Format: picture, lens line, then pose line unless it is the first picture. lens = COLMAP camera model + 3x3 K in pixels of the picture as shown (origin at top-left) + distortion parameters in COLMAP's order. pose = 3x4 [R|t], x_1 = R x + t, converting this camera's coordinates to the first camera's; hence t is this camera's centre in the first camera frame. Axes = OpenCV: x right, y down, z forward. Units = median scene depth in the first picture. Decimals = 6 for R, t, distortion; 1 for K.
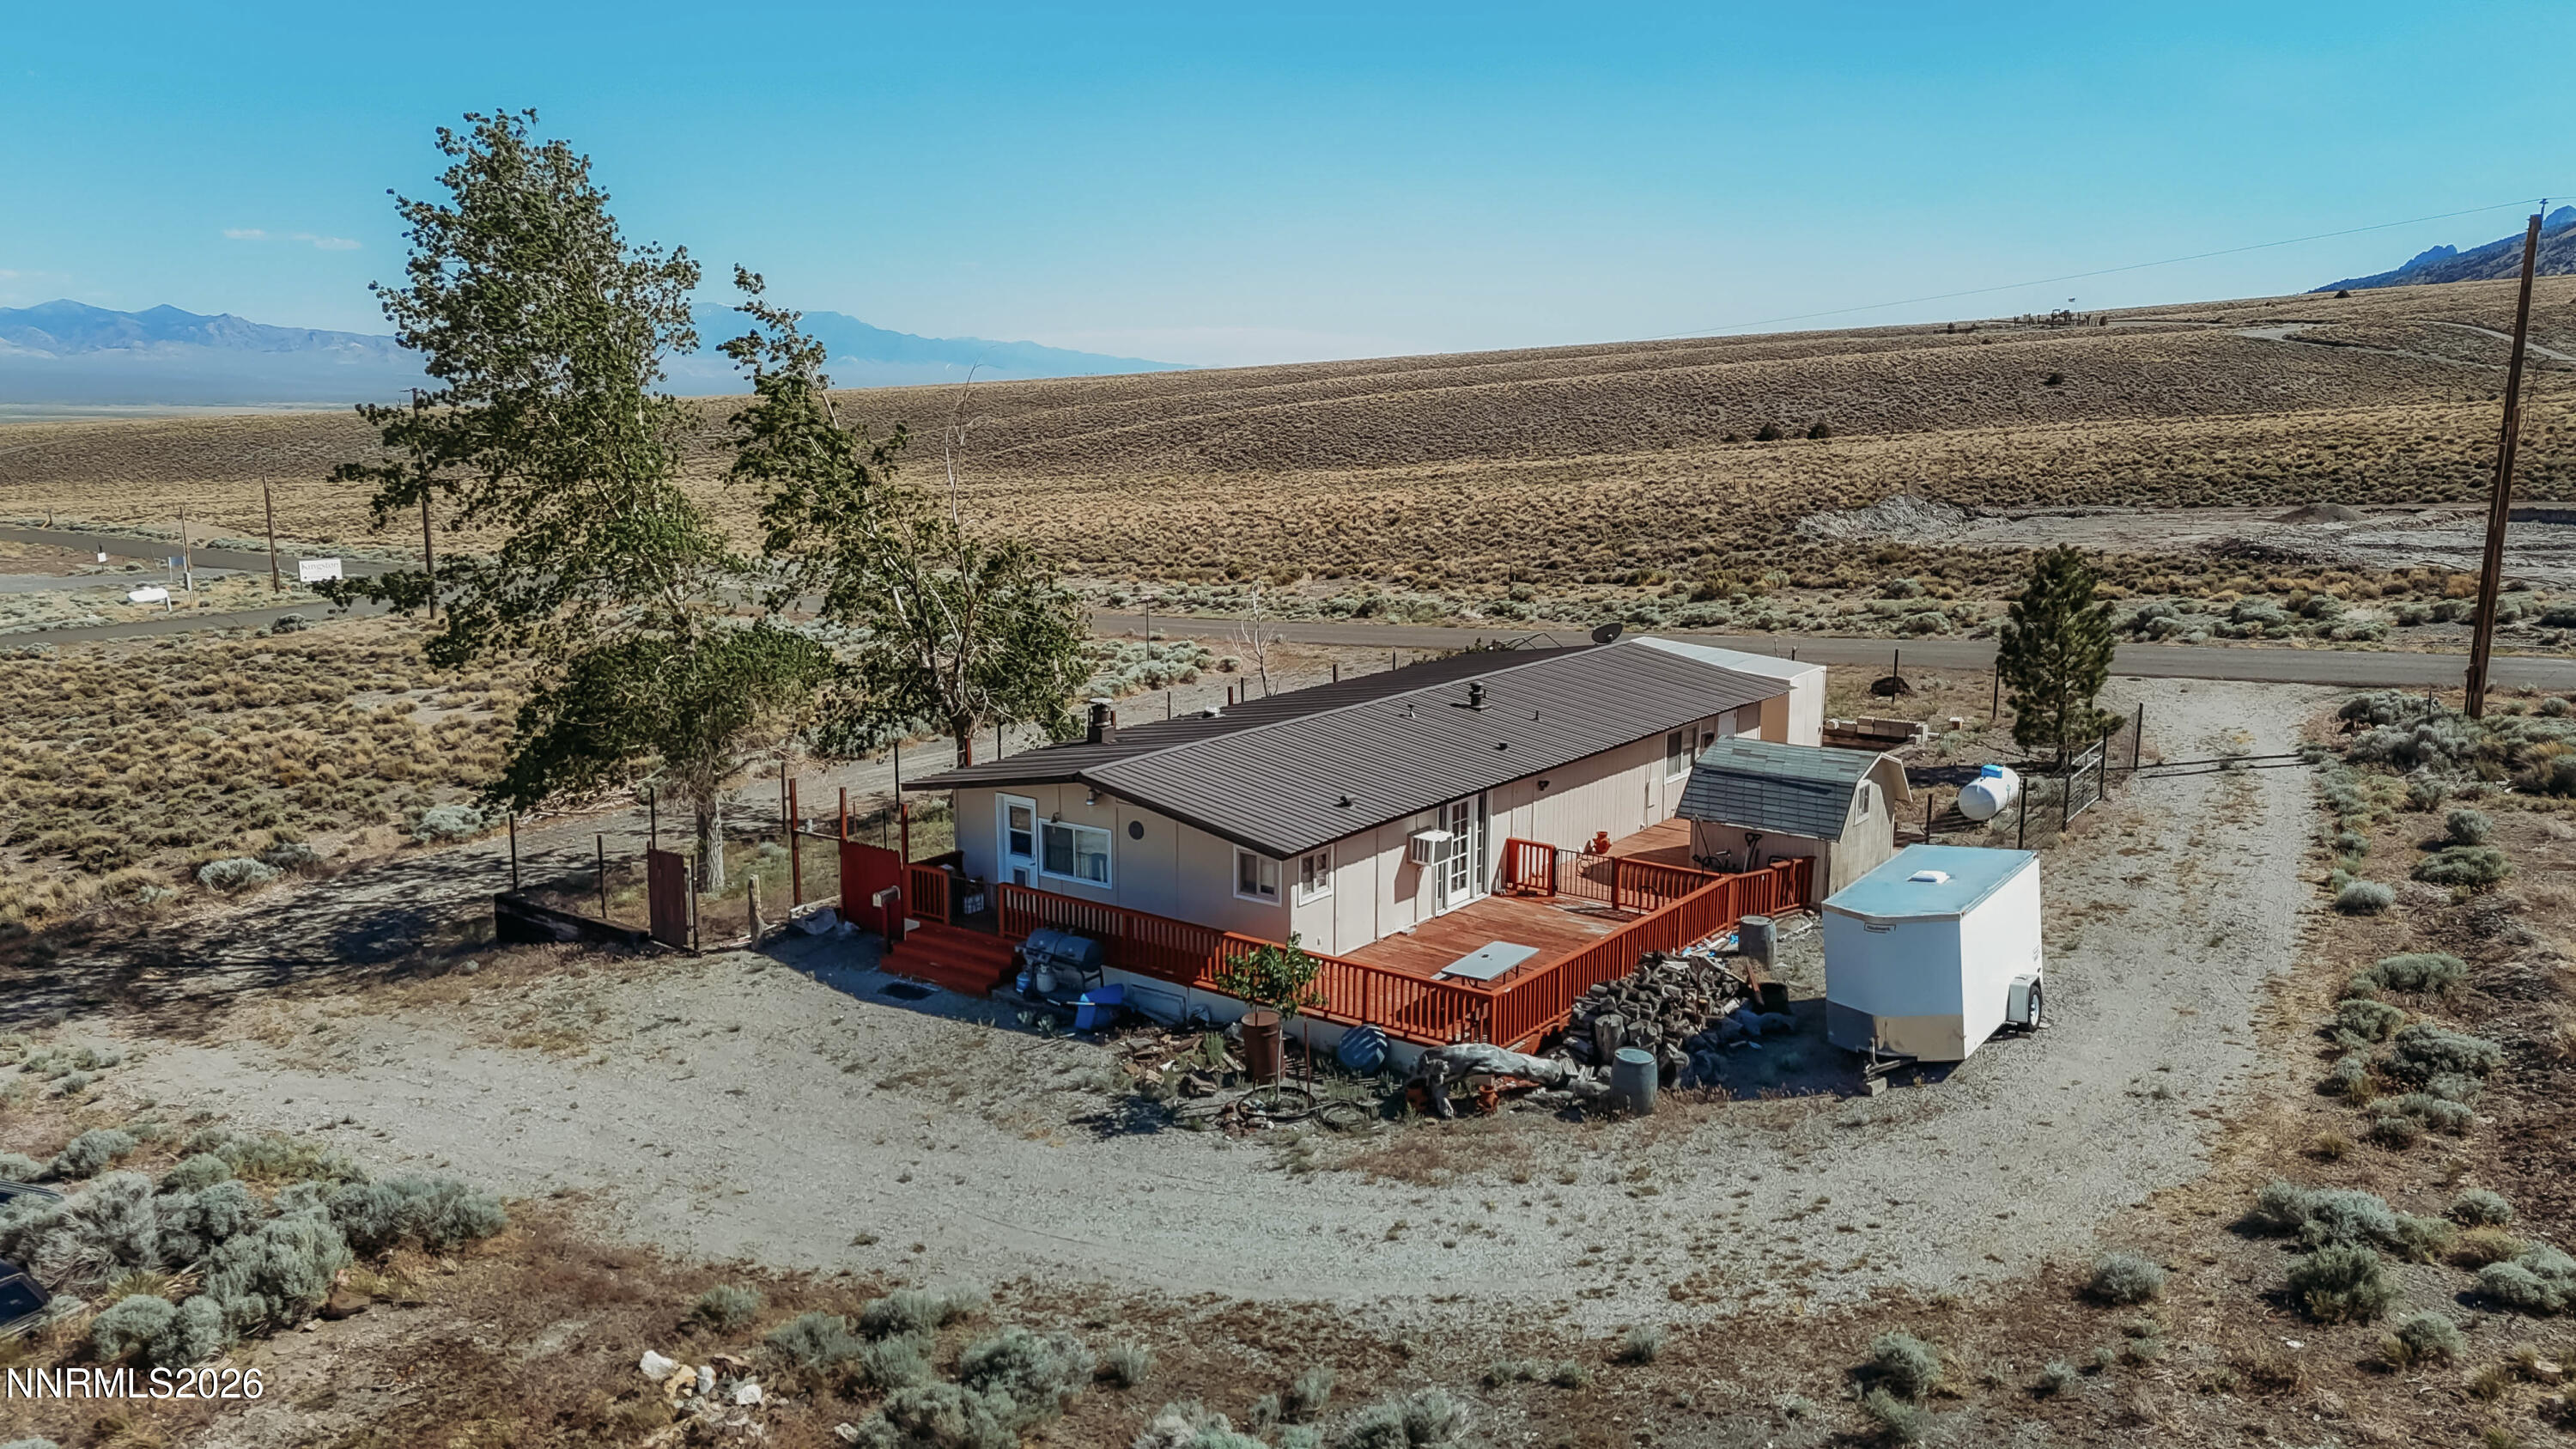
lens RADIAL K [[1934.2, 0, 1299.1], [0, 1934.2, 713.6], [0, 0, 1]] dist [0.045569, -0.036562]
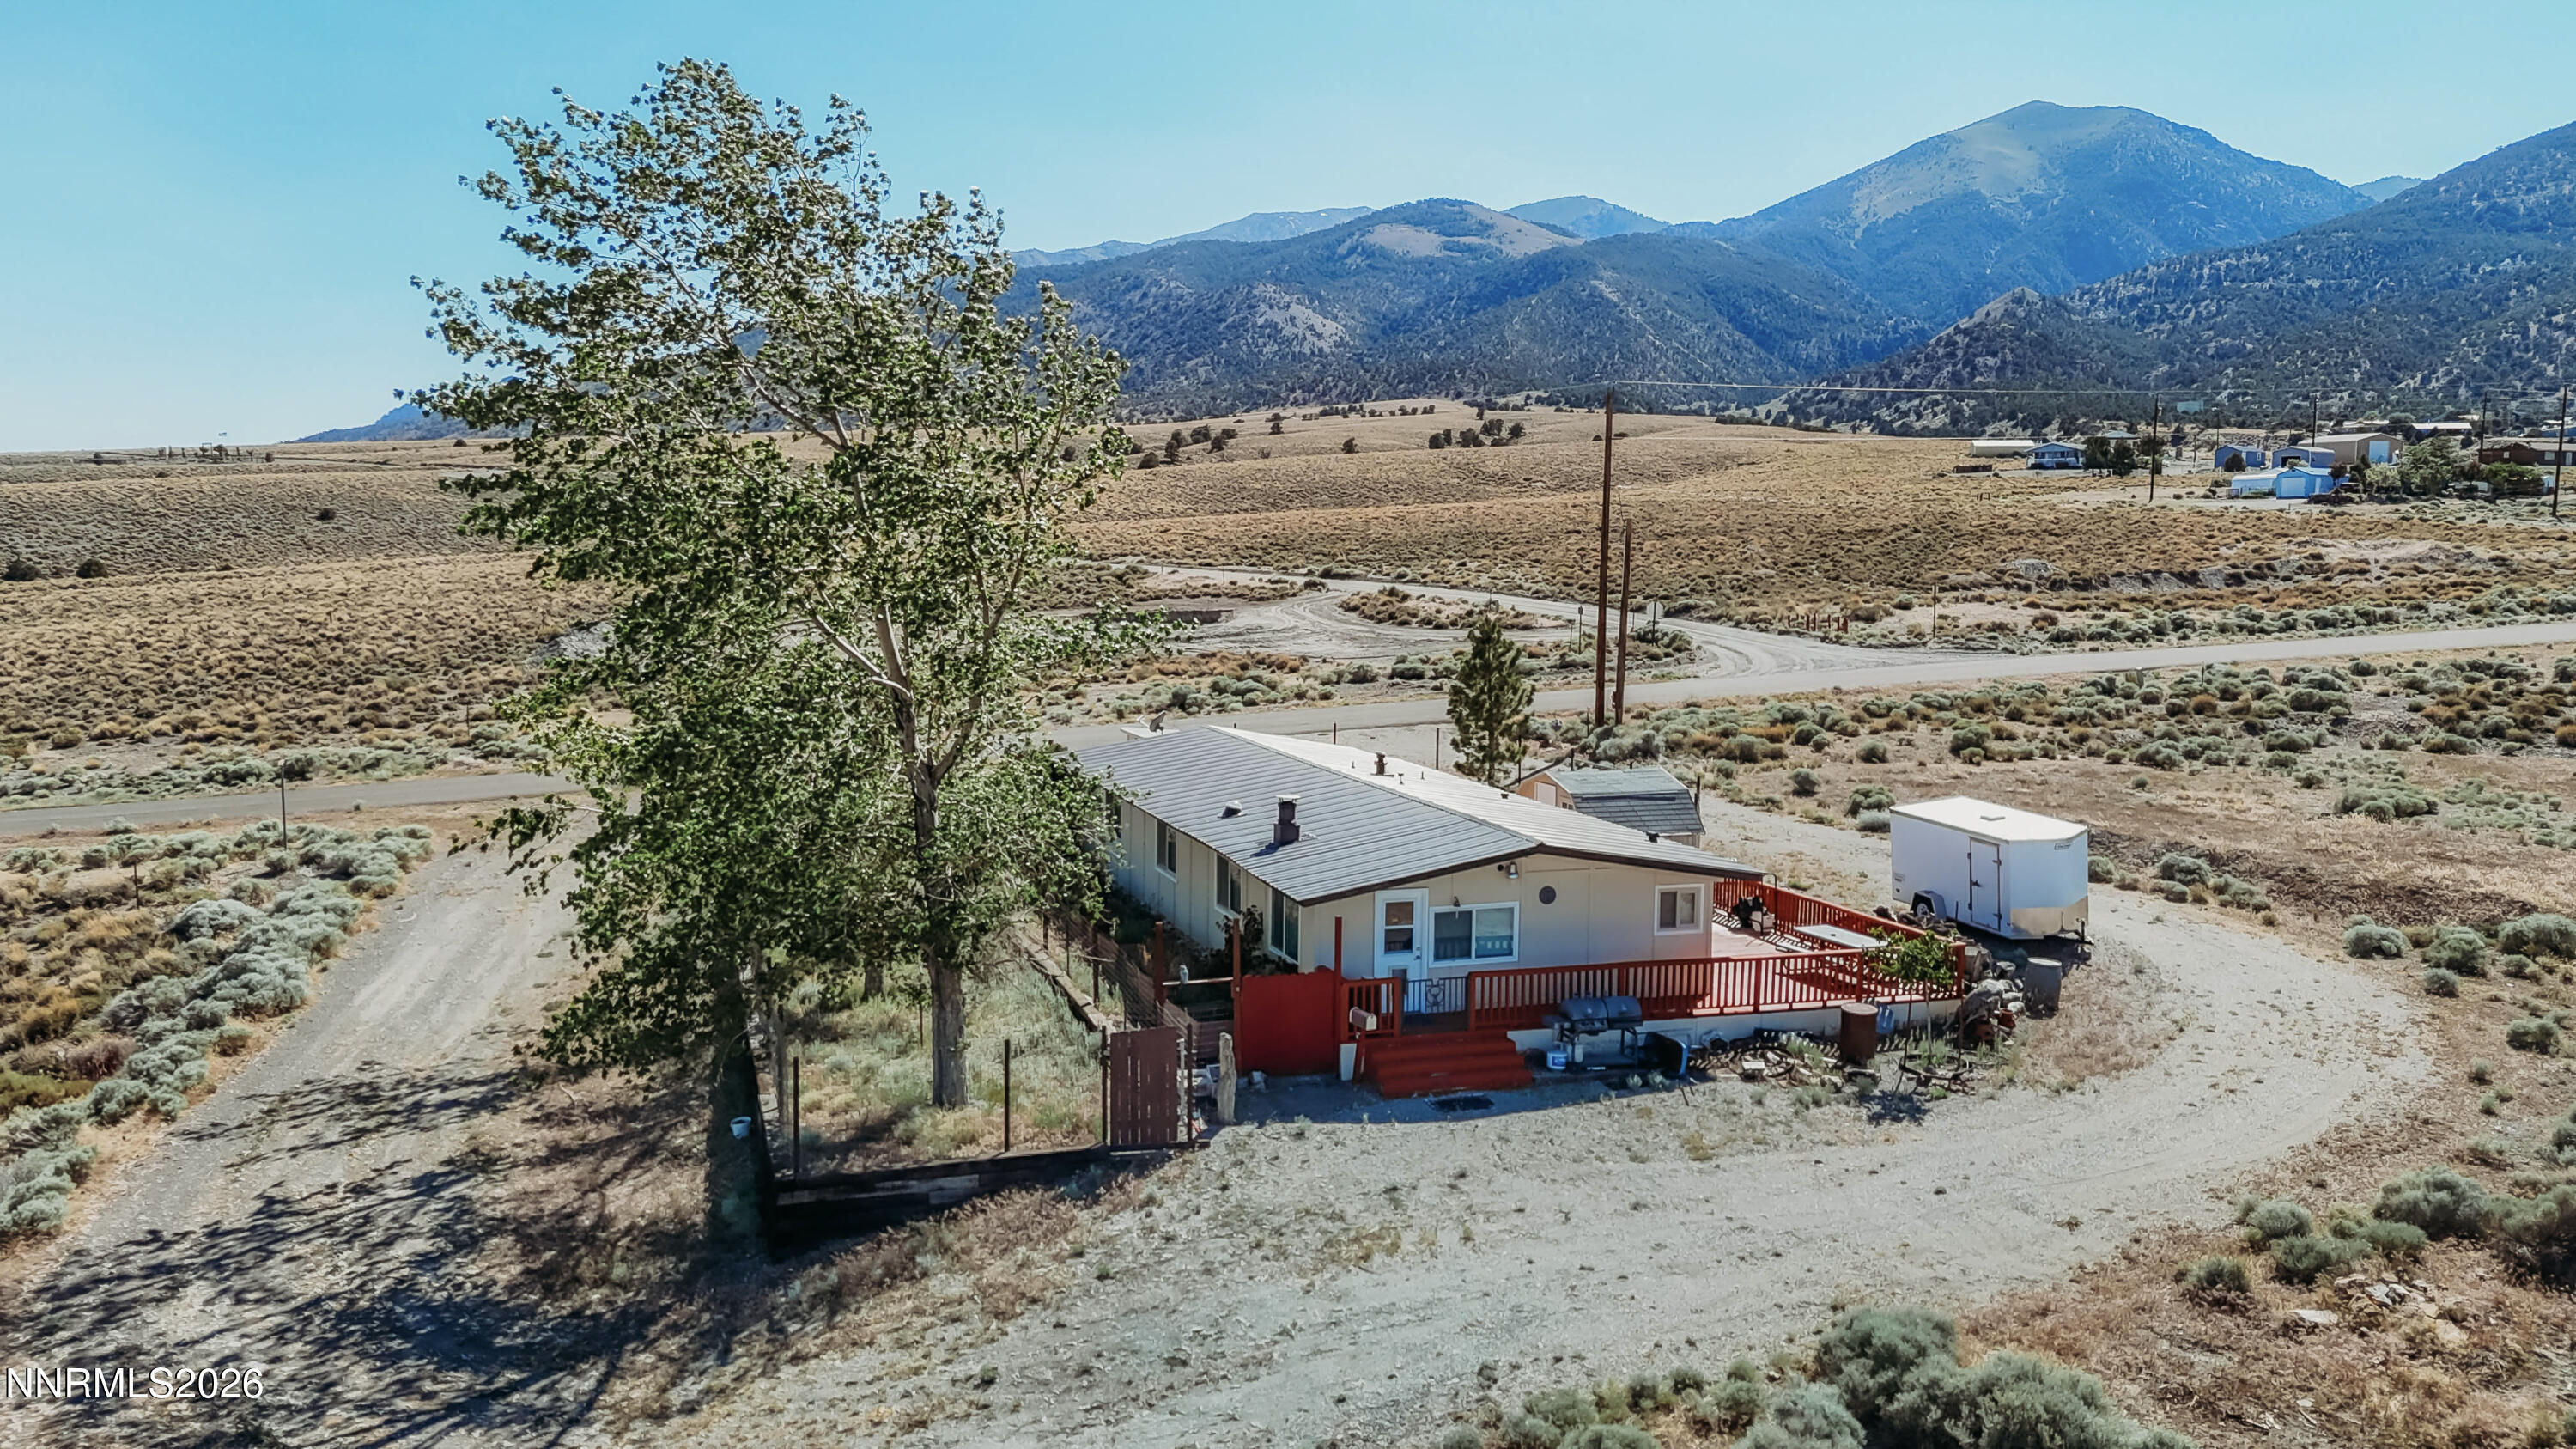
lens RADIAL K [[1934.2, 0, 1300.2], [0, 1934.2, 725.6], [0, 0, 1]] dist [0.045569, -0.036562]
pose [[0.553138, -0.075184, 0.829690, -0.948576], [0.131904, 0.991261, 0.001888, -0.045197], [-0.822581, 0.108395, 0.558221, 0.502578]]
